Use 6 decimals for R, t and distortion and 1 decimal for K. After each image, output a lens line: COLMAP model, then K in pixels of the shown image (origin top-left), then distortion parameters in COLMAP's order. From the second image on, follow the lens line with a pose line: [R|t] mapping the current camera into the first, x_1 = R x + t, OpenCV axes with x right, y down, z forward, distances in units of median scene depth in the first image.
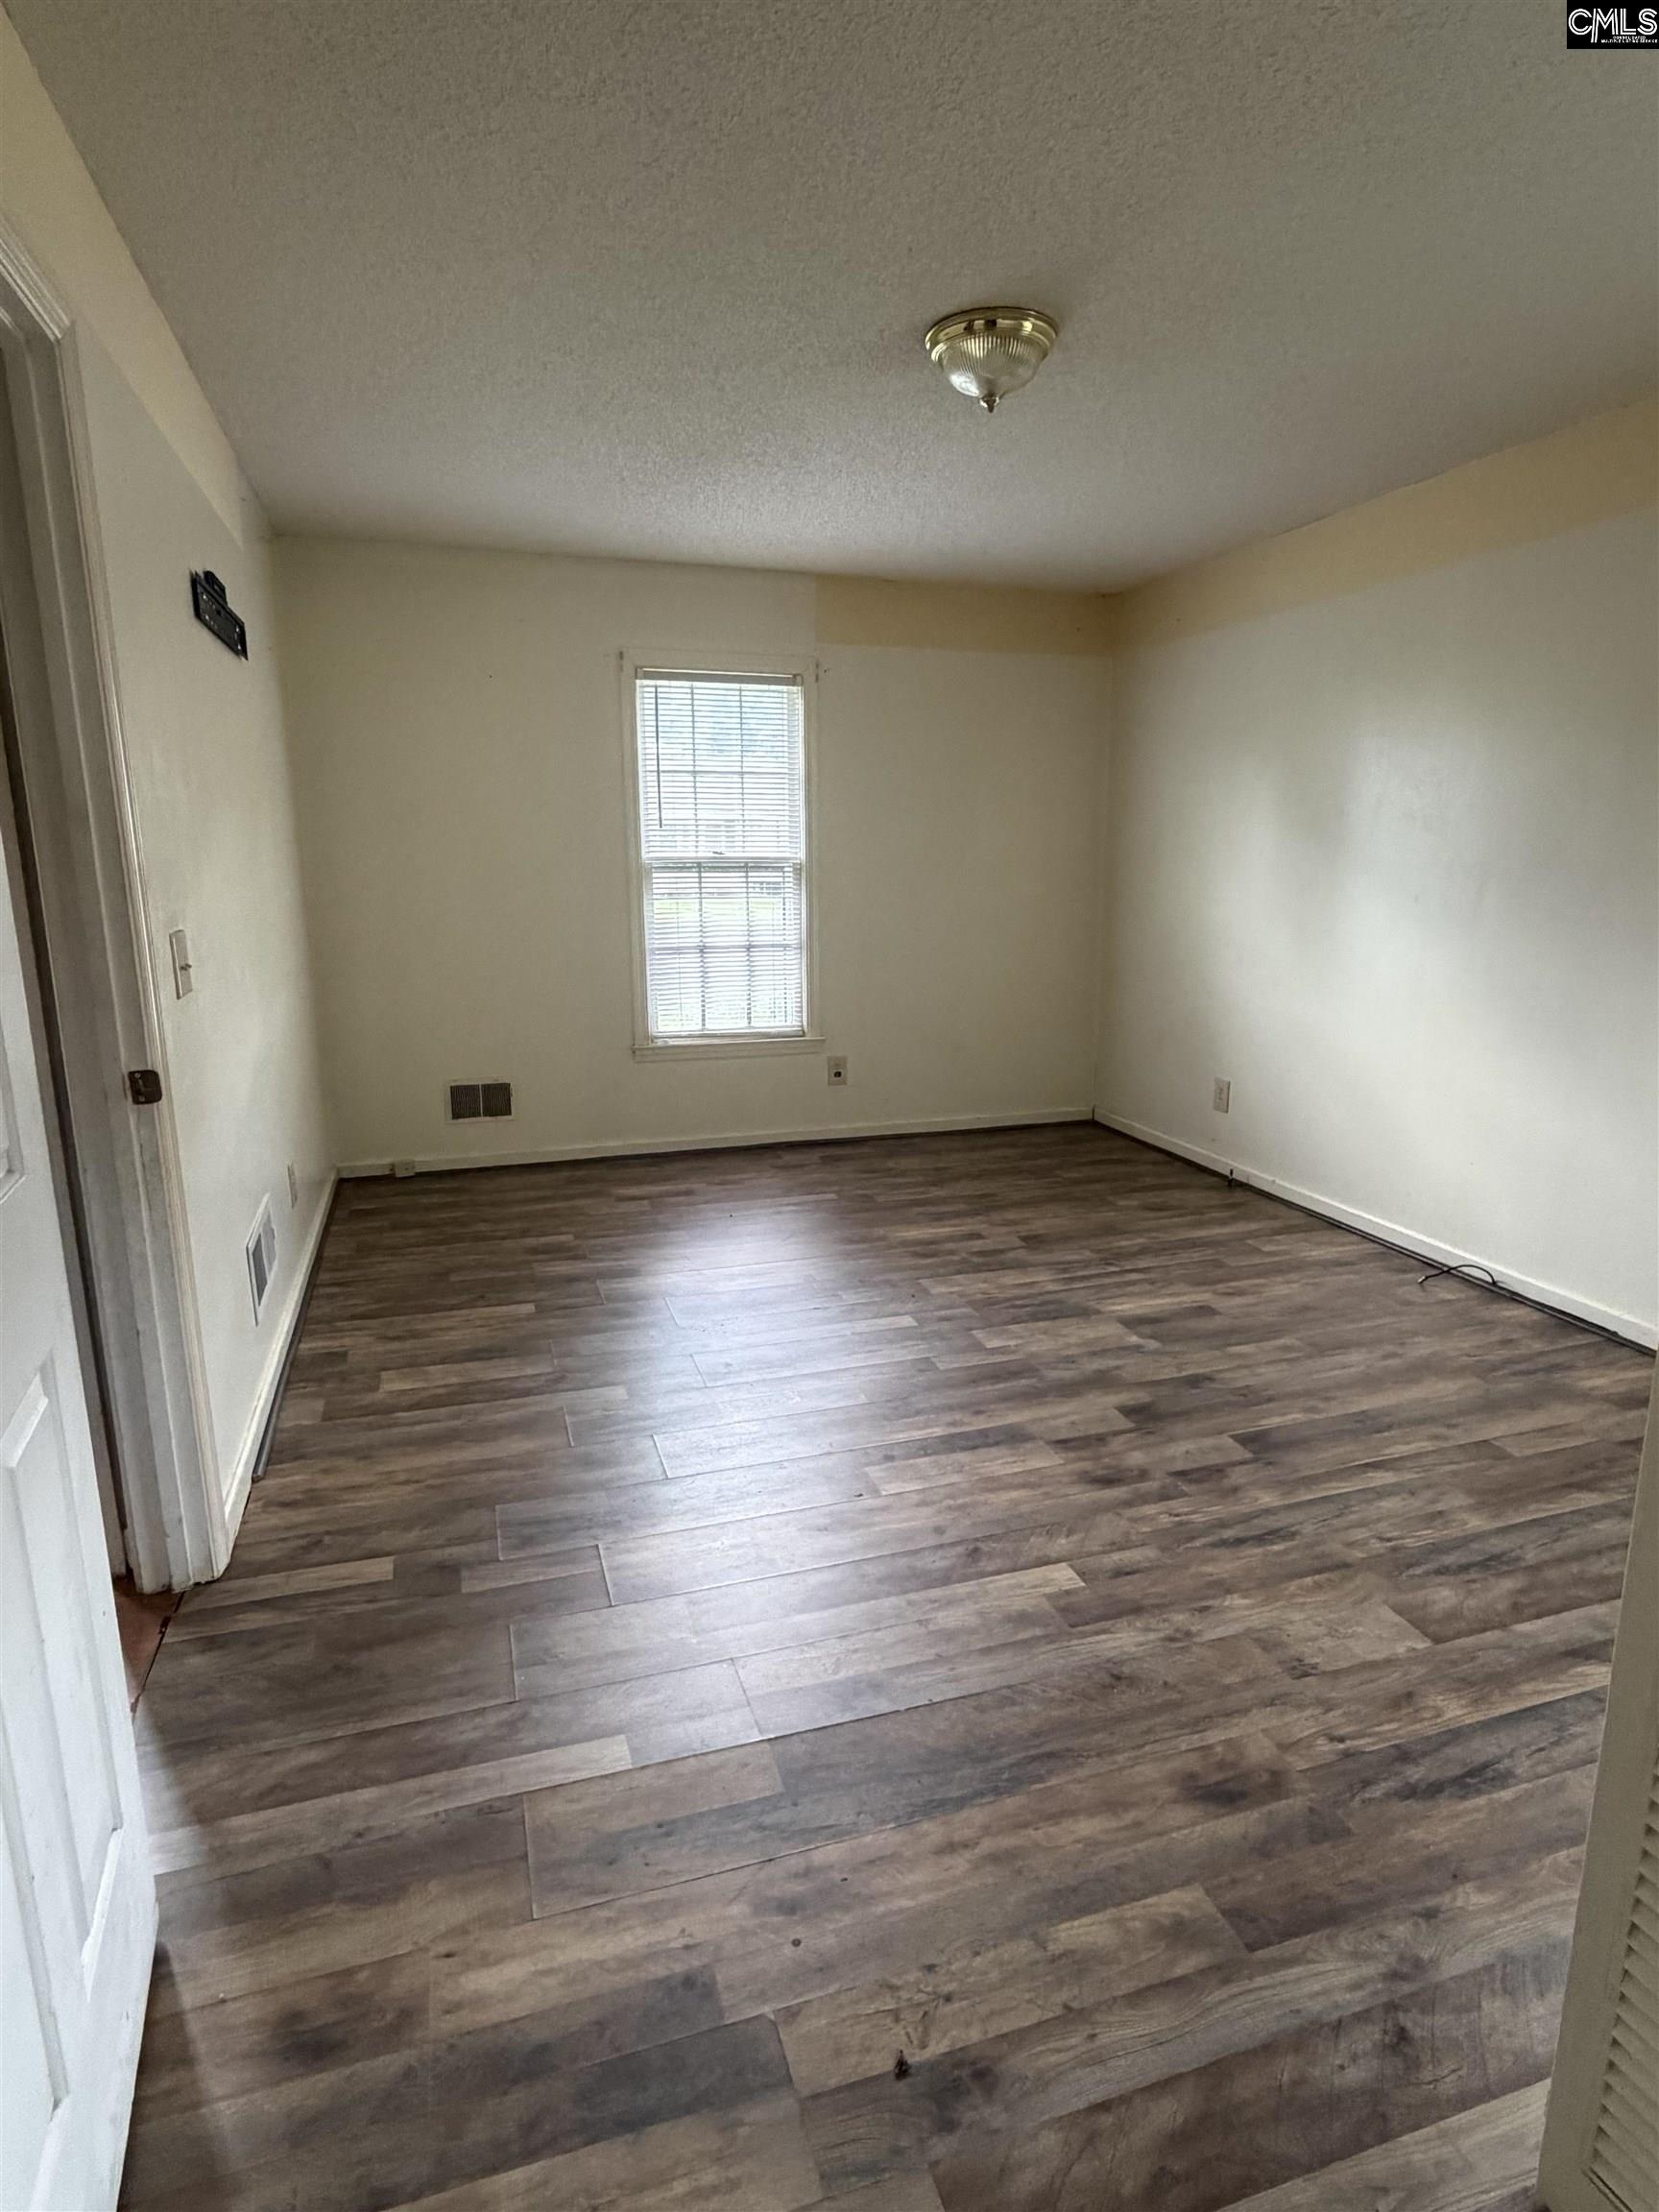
lens RADIAL K [[1172.5, 0, 824.2], [0, 1172.5, 1109.2], [0, 0, 1]] dist [-0.000071, 0.001393]
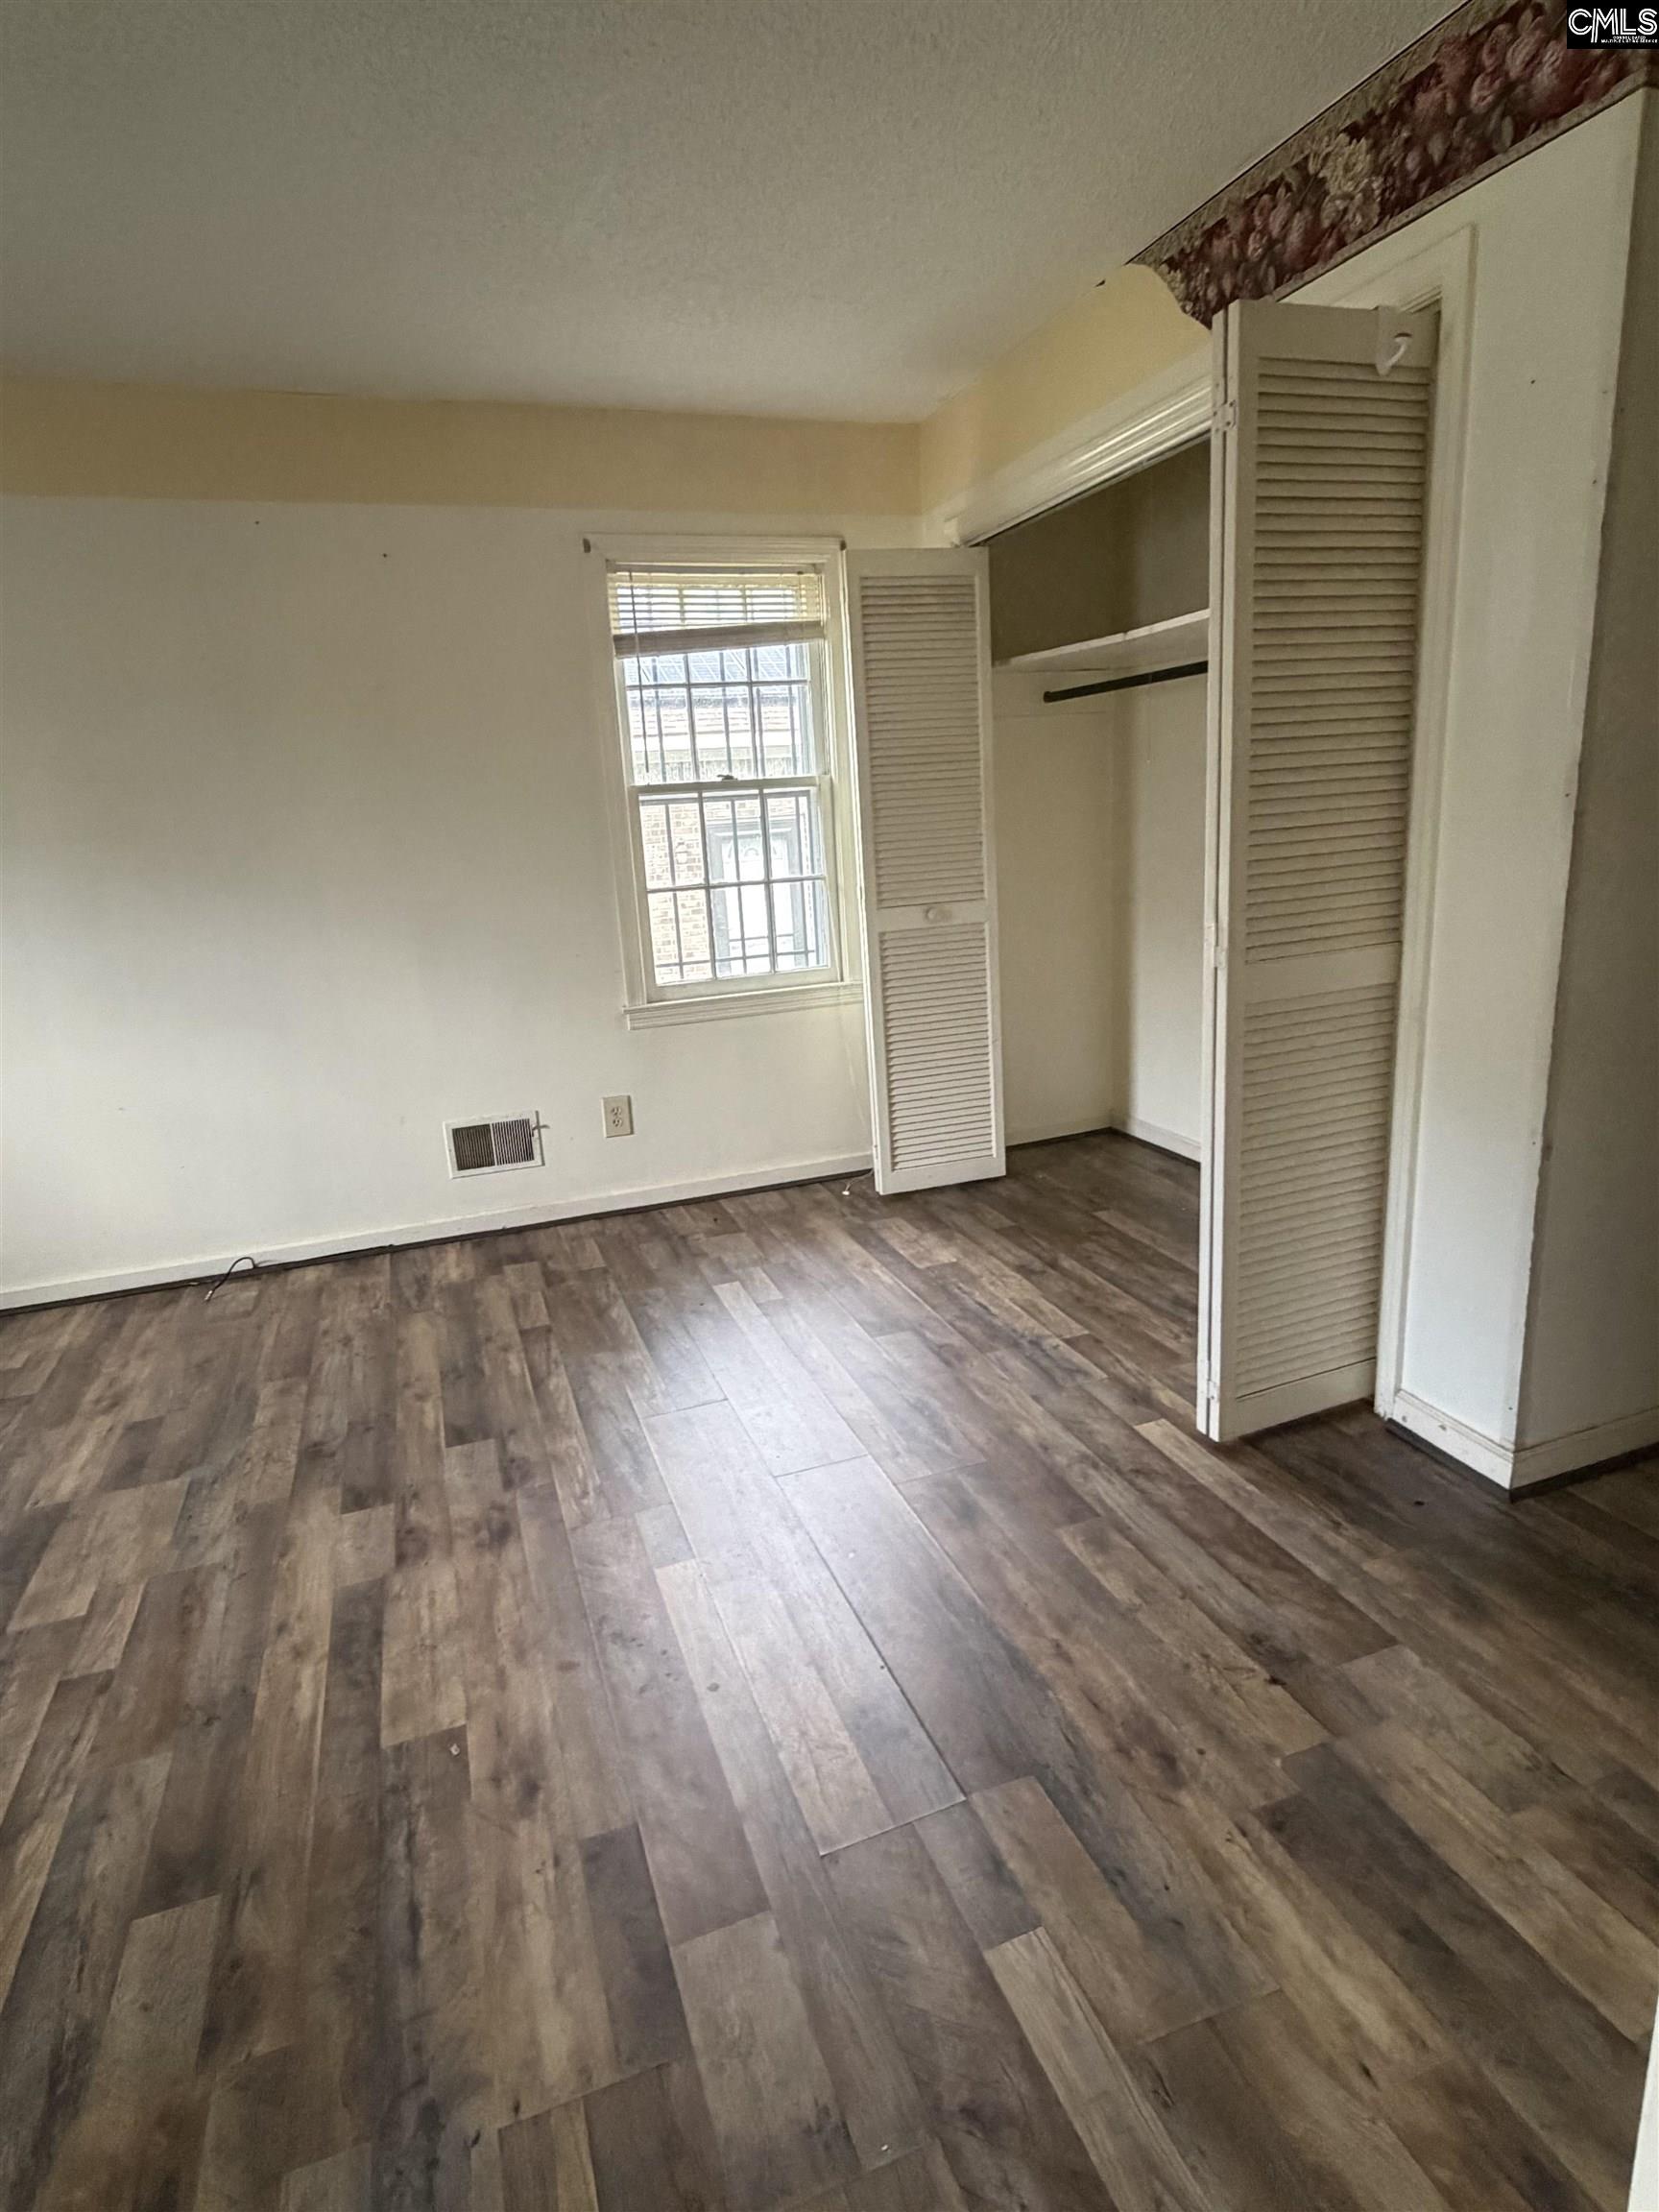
lens RADIAL K [[1172.5, 0, 824.2], [0, 1172.5, 1109.2], [0, 0, 1]] dist [-0.000071, 0.001393]
pose [[-0.034817, -0.239416, 0.970293, -0.518865], [0.268826, 0.932854, 0.239824, -0.117235], [-0.962559, 0.269190, 0.031882, 0.634295]]
